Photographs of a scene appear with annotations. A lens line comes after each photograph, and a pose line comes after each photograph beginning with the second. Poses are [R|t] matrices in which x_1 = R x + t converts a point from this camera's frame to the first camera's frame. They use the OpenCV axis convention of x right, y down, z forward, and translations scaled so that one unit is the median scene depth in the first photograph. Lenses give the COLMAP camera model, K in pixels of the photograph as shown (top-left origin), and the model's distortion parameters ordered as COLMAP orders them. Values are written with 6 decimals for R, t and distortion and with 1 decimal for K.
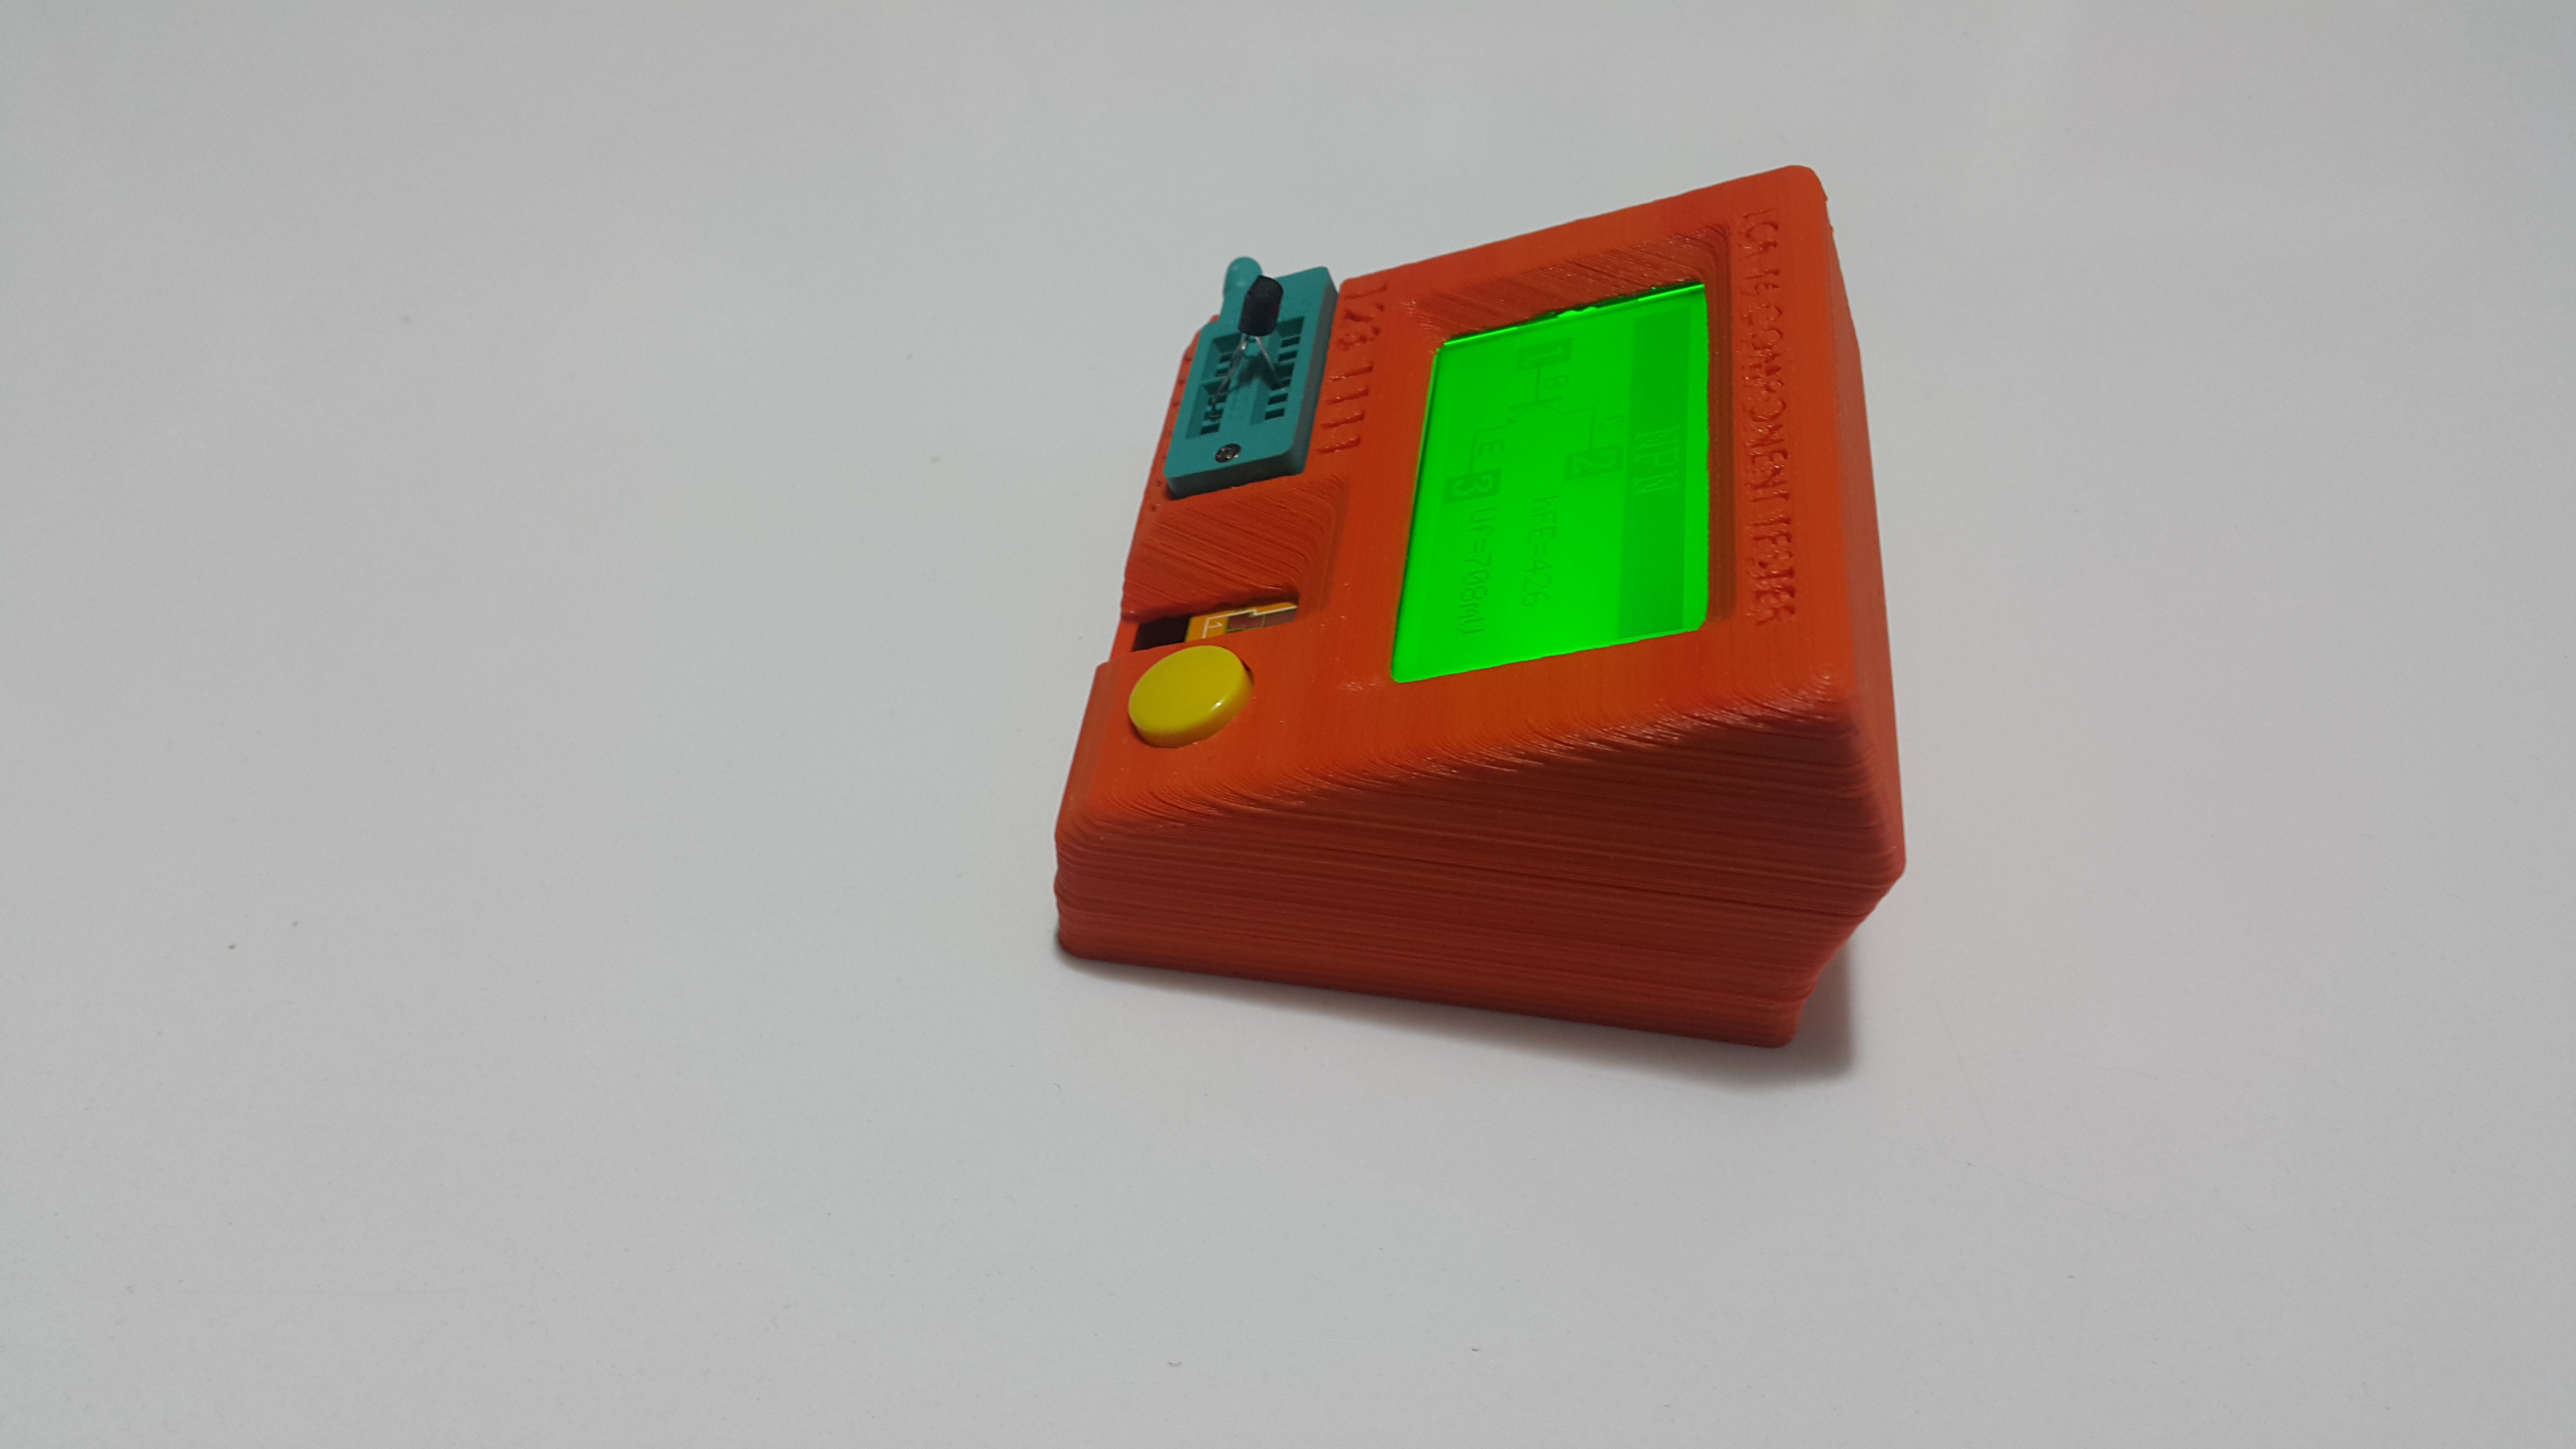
lens RADIAL K [[2121.6, 0, 1288.0], [0, 2121.6, 724.5], [0, 0, 1]] dist [0.050313, 0.001805]
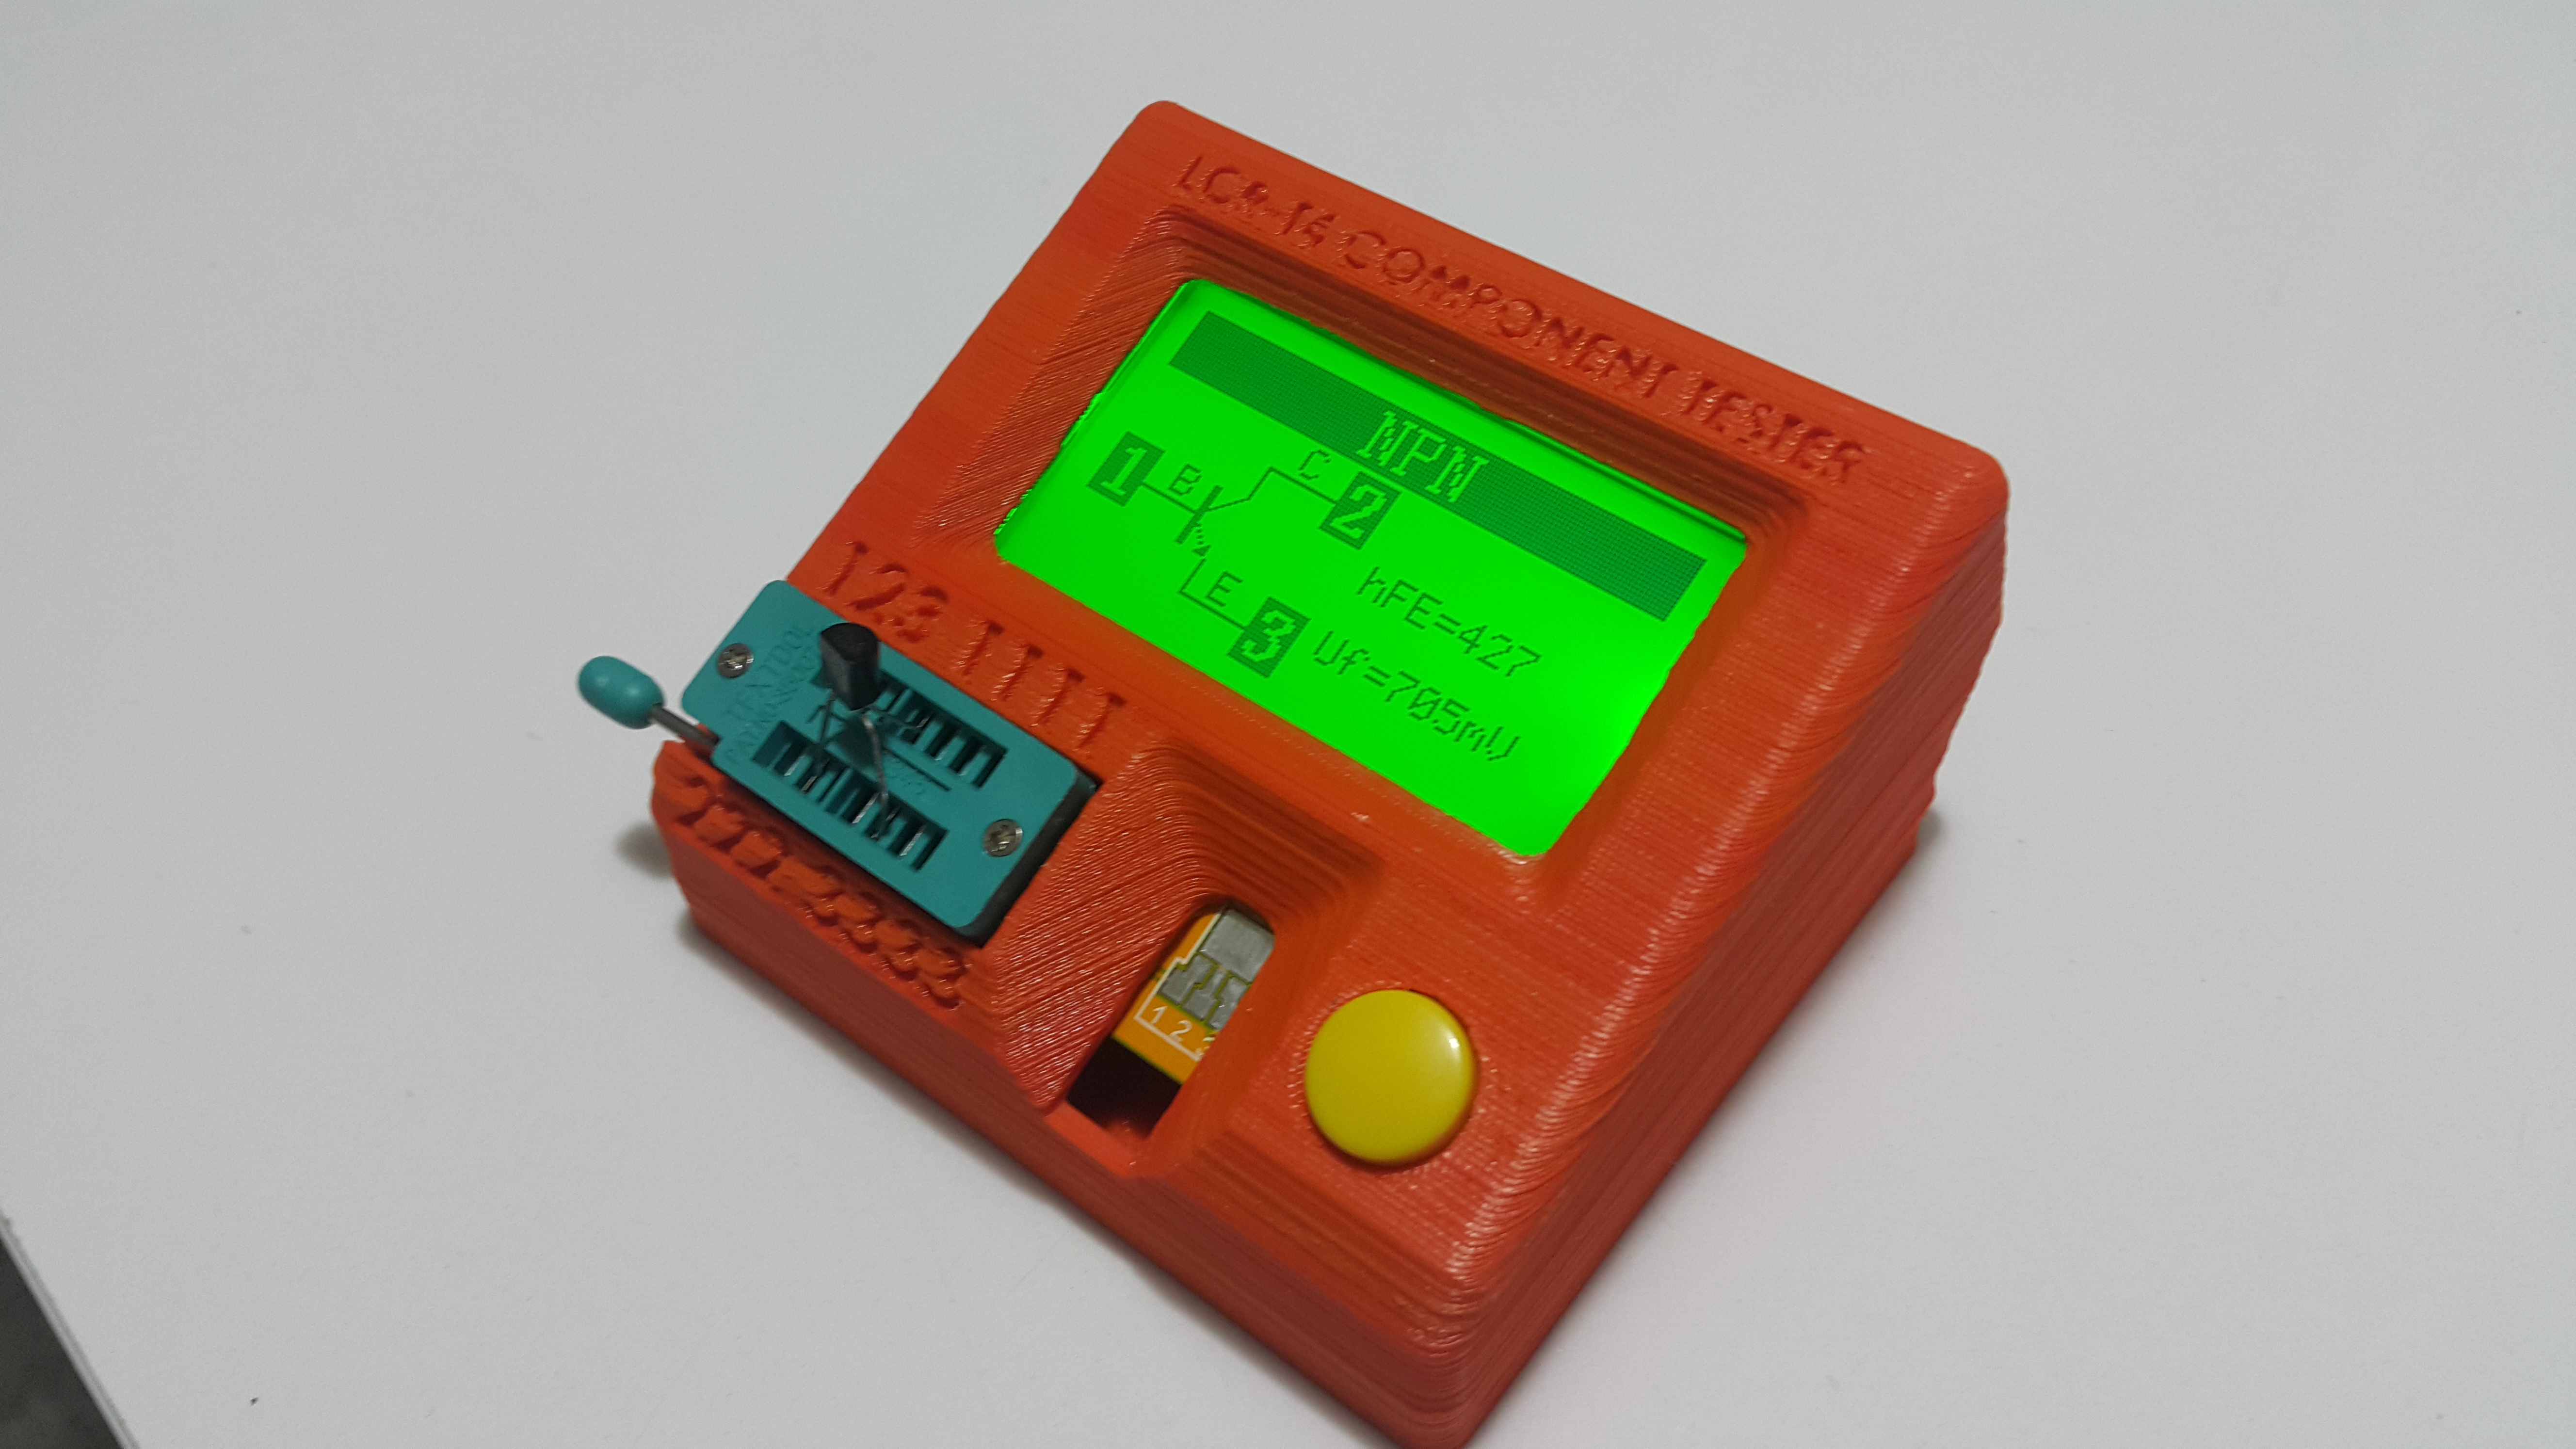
lens RADIAL K [[2121.6, 0, 1288.0], [0, 2121.6, 724.5], [0, 0, 1]] dist [0.050313, 0.001805]
pose [[0.518024, -0.676065, 0.524011, -0.330247], [0.653109, 0.708223, 0.268083, -0.286797], [-0.552358, 0.203363, 0.808420, 0.370173]]
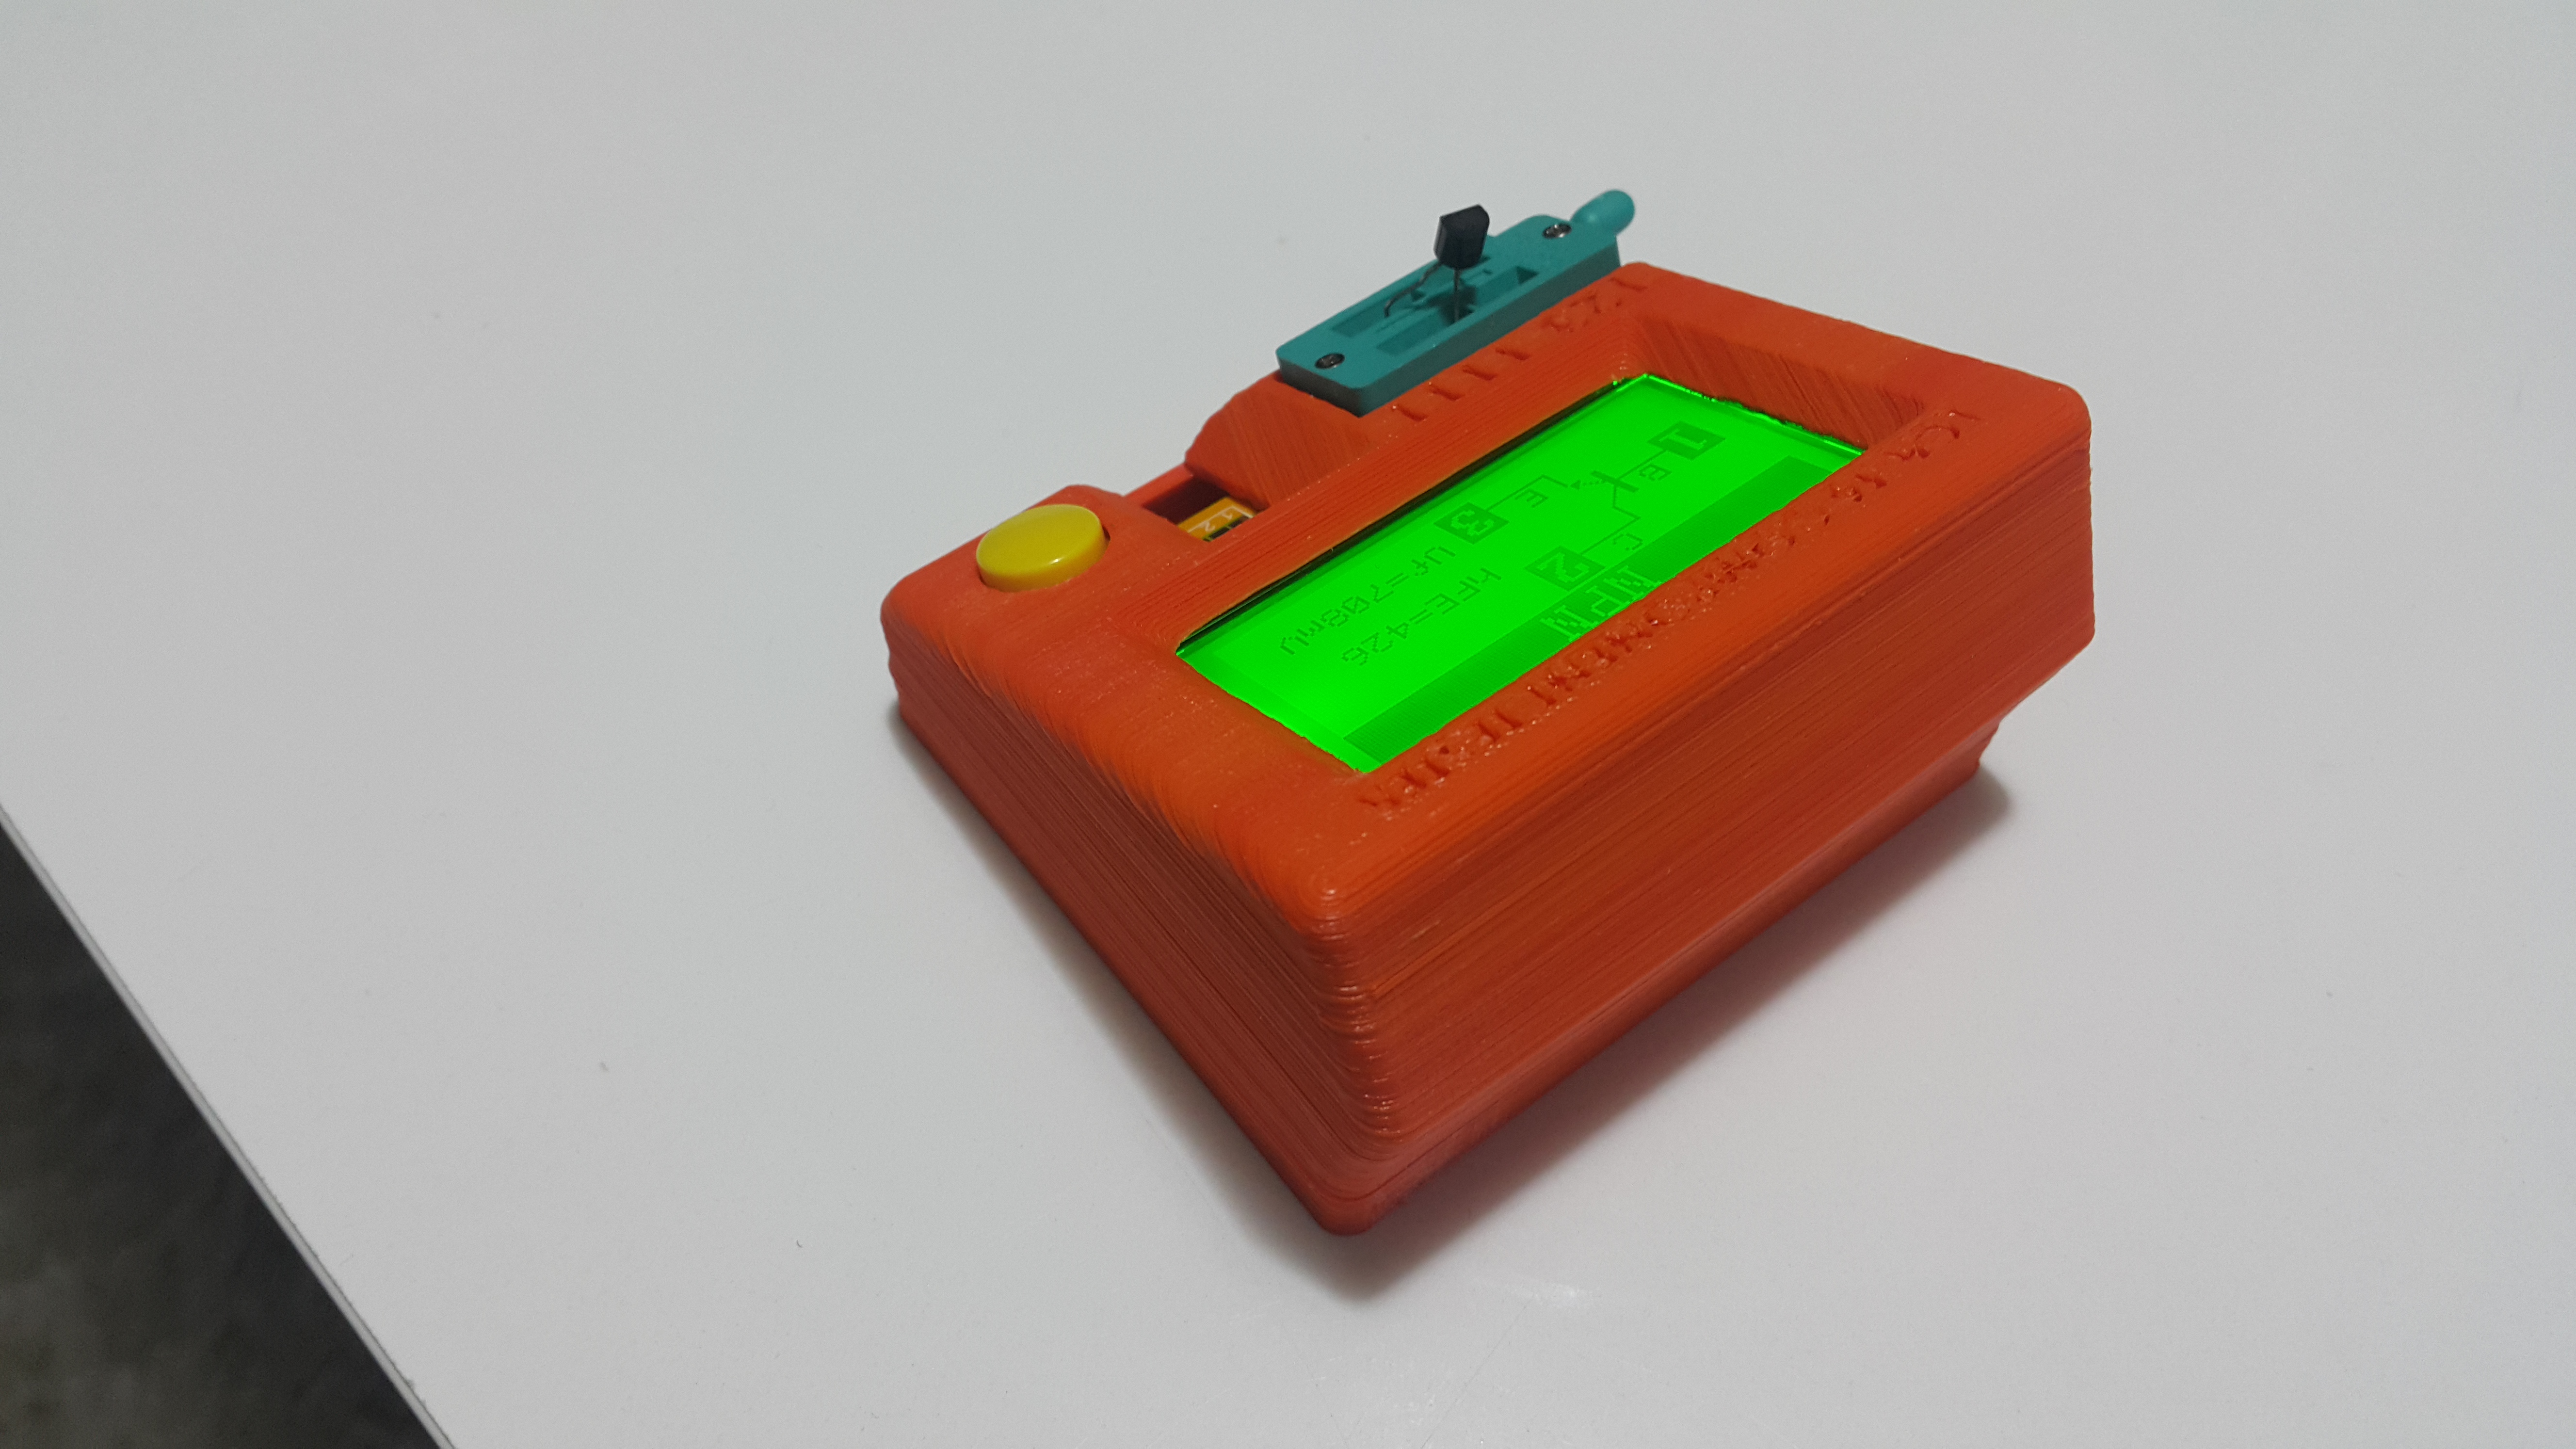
lens RADIAL K [[2121.6, 0, 1288.0], [0, 2121.6, 724.5], [0, 0, 1]] dist [0.050313, 0.001805]
pose [[0.714058, 0.547251, -0.436621, 0.453749], [-0.486187, 0.836376, 0.253176, -0.224129], [0.503730, 0.031497, 0.863287, 0.200819]]
